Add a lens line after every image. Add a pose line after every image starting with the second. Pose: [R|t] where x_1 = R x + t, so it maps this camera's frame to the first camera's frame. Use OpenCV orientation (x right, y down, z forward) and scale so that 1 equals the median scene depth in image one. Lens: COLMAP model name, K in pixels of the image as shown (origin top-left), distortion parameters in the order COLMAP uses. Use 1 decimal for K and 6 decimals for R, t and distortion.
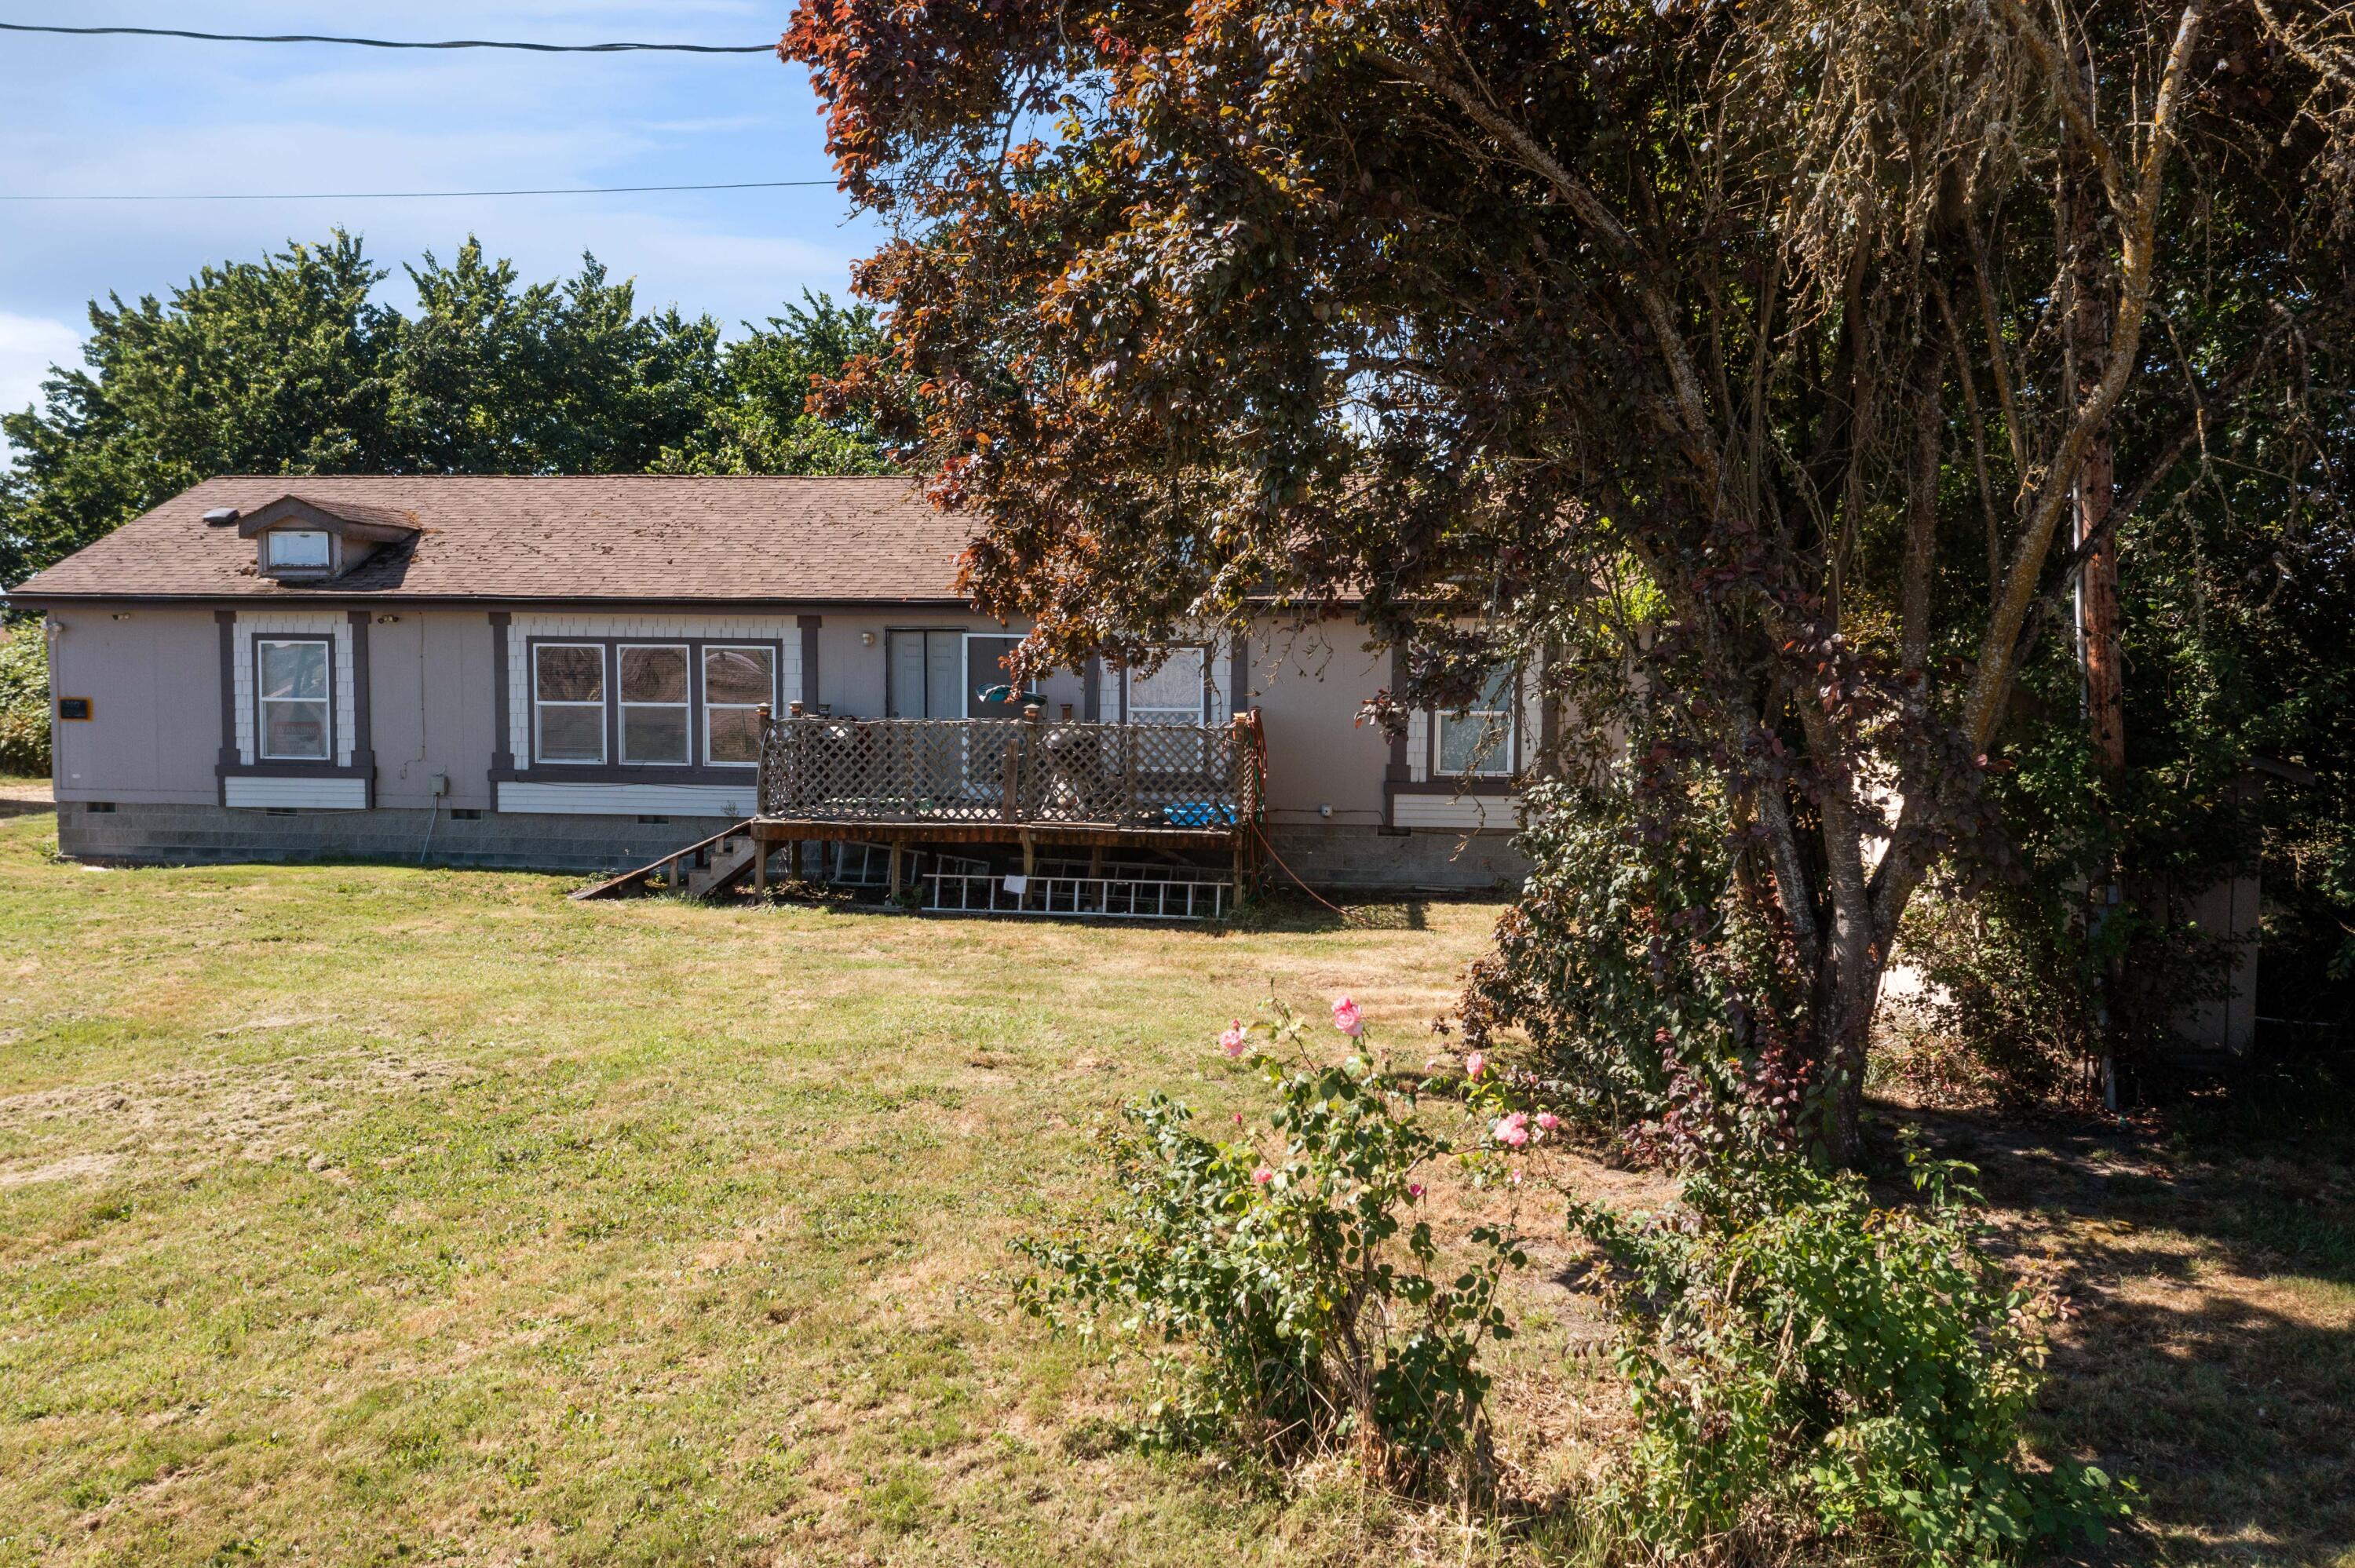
lens RADIAL K [[1886.6, 0, 1166.0], [0, 1886.6, 777.4], [0, 0, 1]] dist [-0.055936, 0.002145]
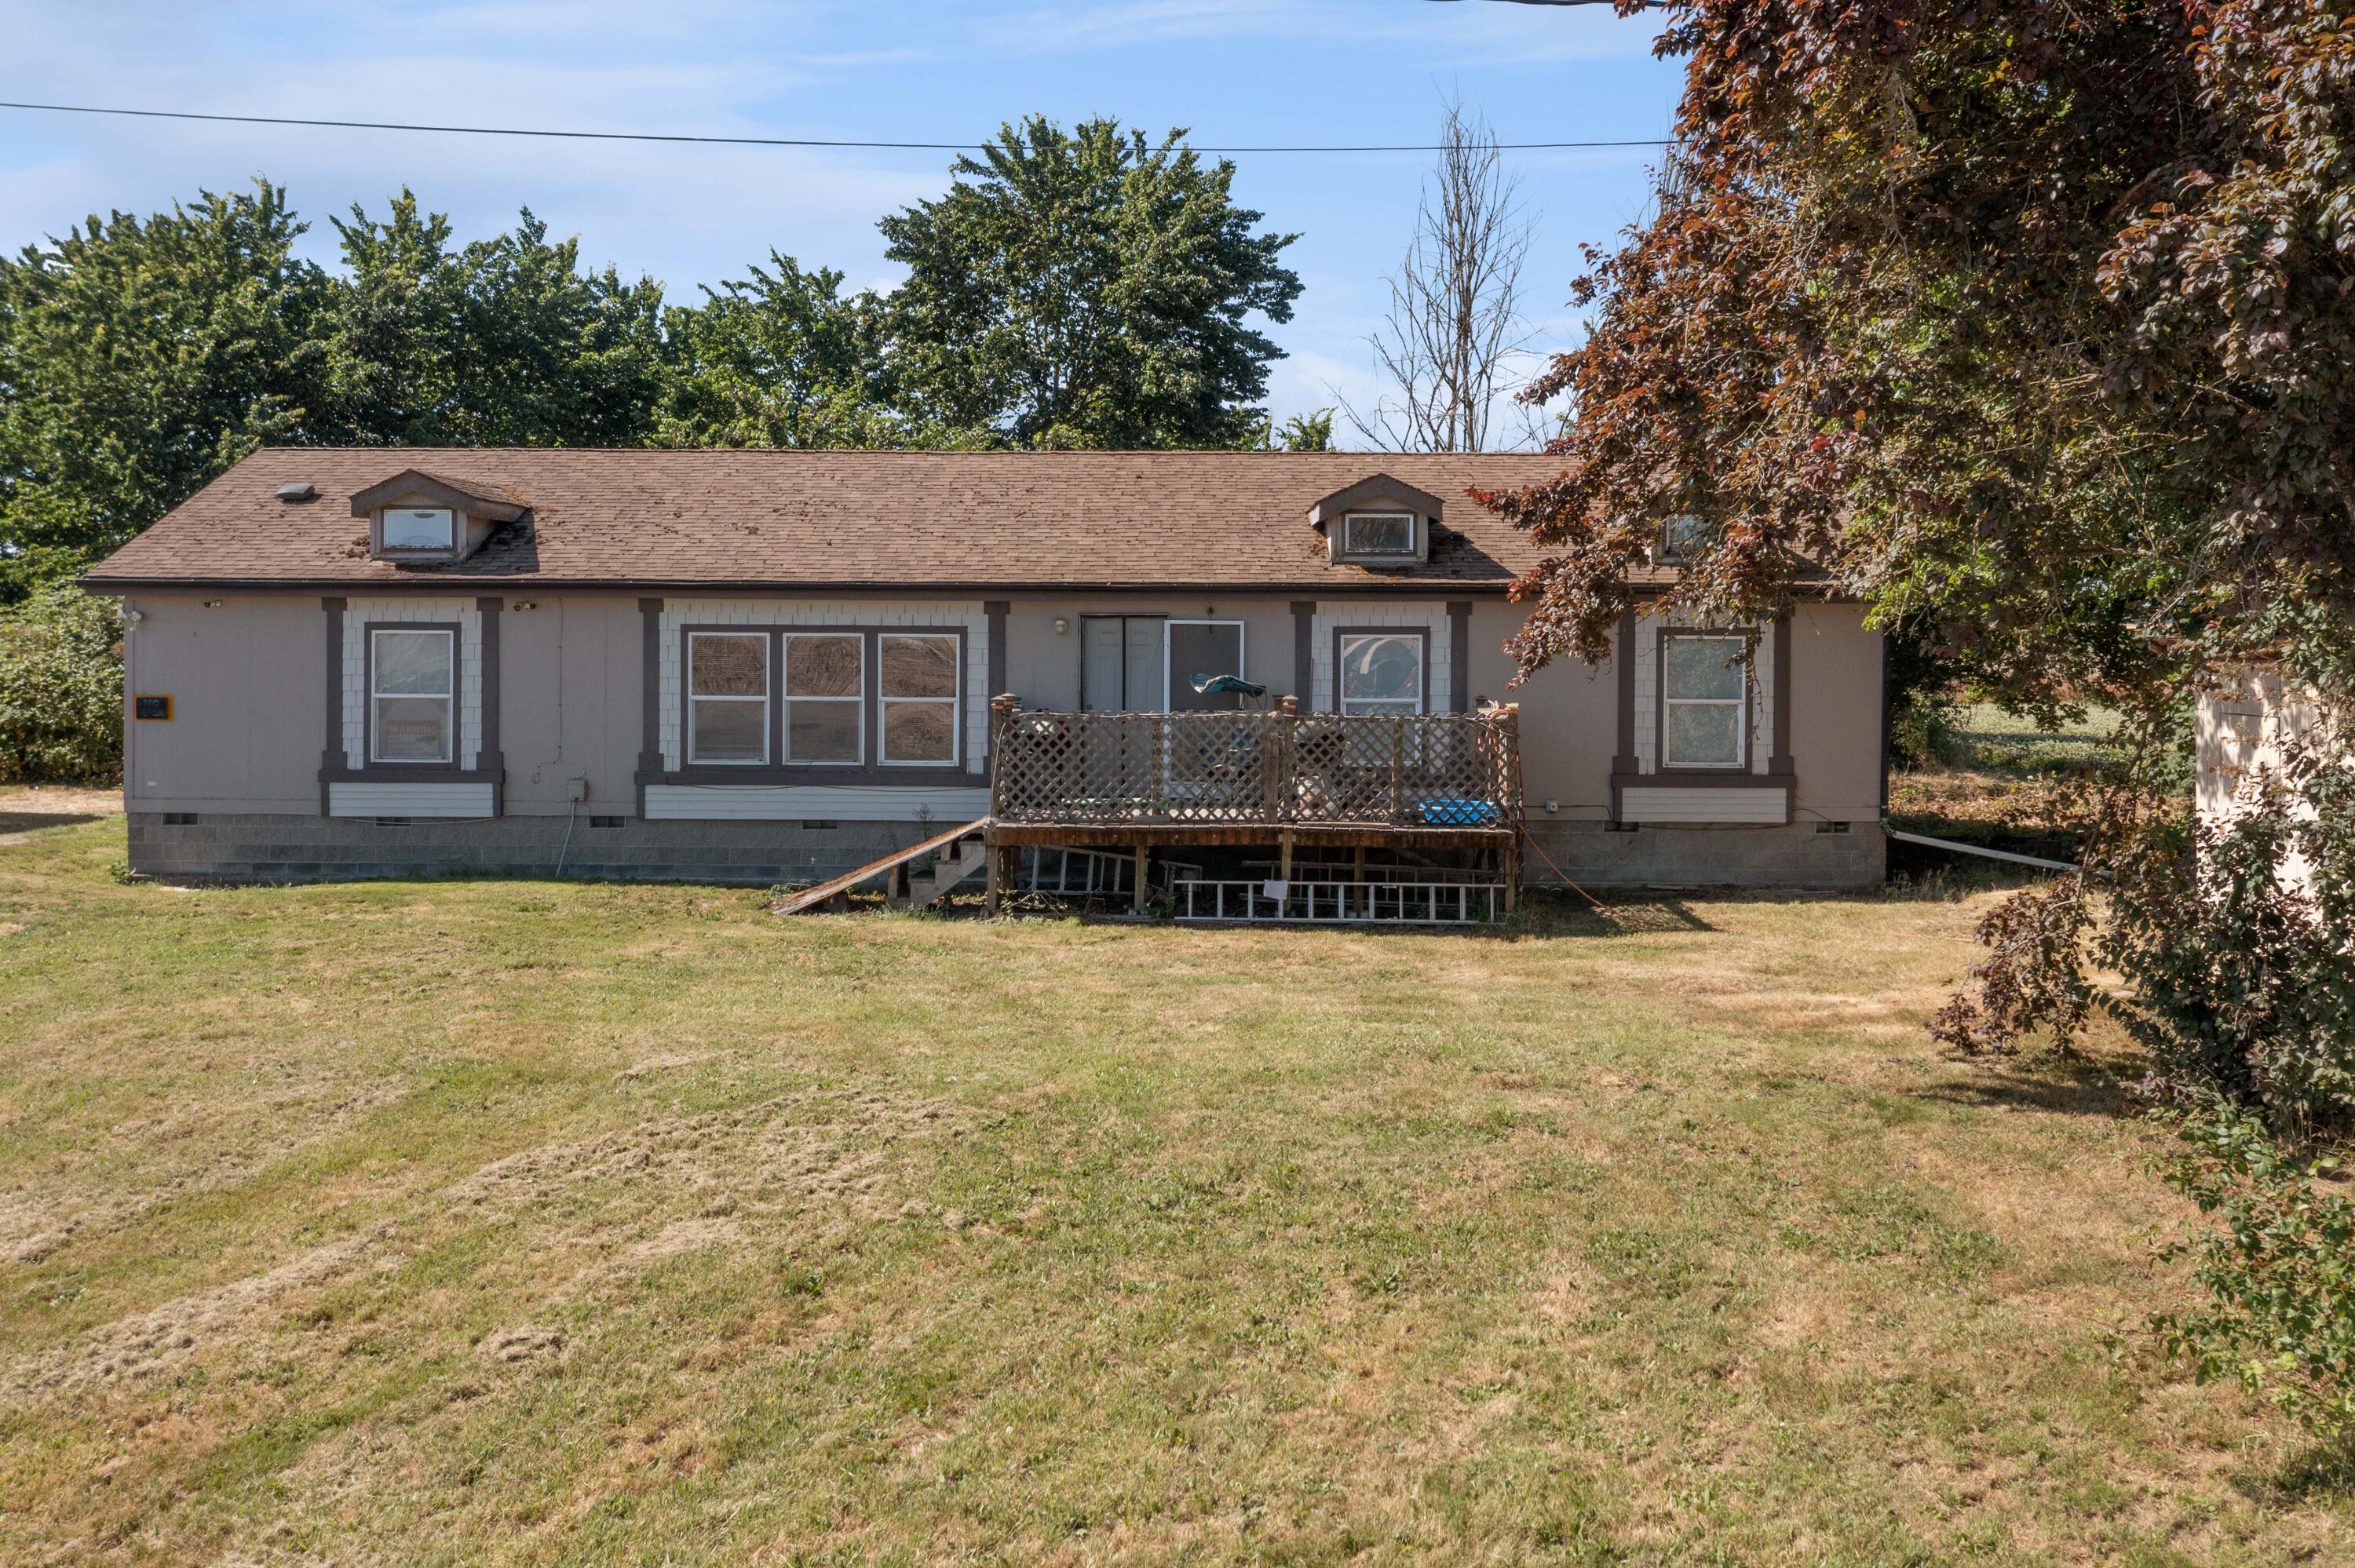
lens RADIAL K [[2016.6, 0, 1170.8], [0, 2016.6, 652.6], [0, 0, 1]] dist [-0.017704, 0.002610]
pose [[0.997605, -0.007192, 0.068796, -0.169479], [0.011198, 0.998252, -0.058022, -0.002268], [-0.068258, 0.058654, 0.995942, 0.008332]]
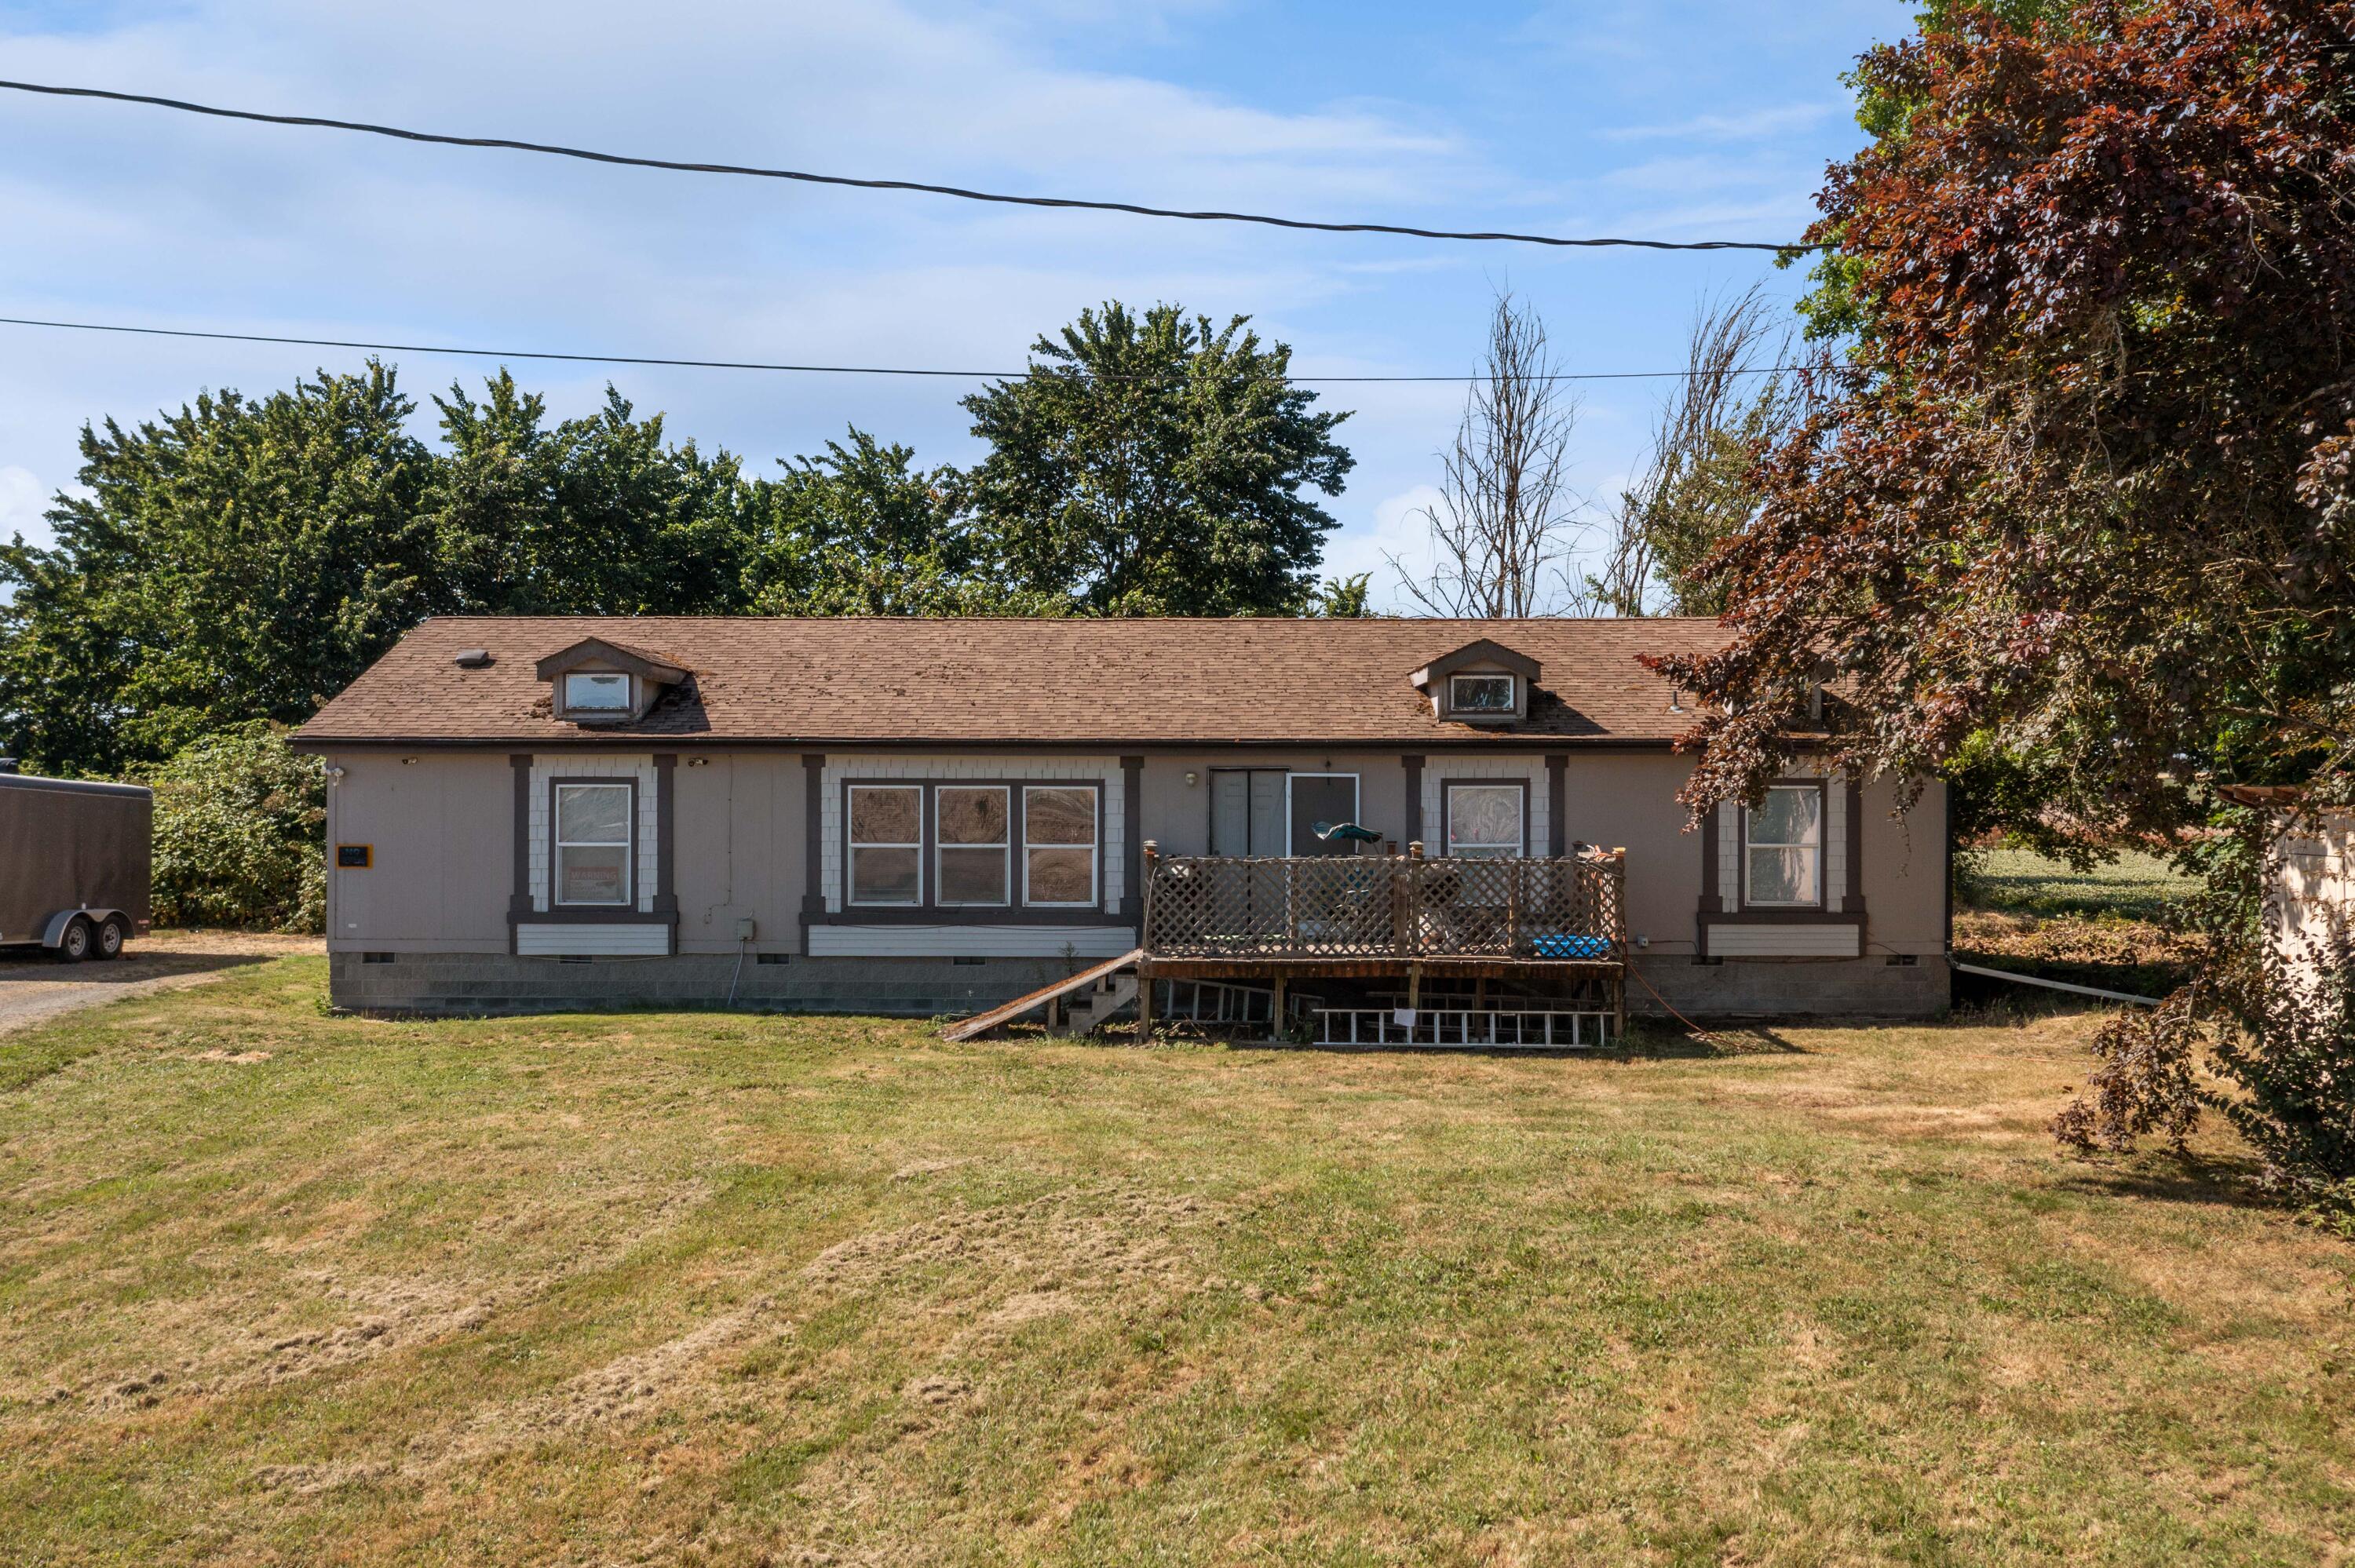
lens RADIAL K [[1920.9, 0, 1177.5], [0, 1920.9, 784.0], [0, 0, 1]] dist [-0.010722, 0.005942]
pose [[0.997565, -0.009370, 0.069109, -0.231675], [0.014104, 0.997563, -0.068336, -0.000024], [-0.068300, 0.069144, 0.995266, -0.028449]]
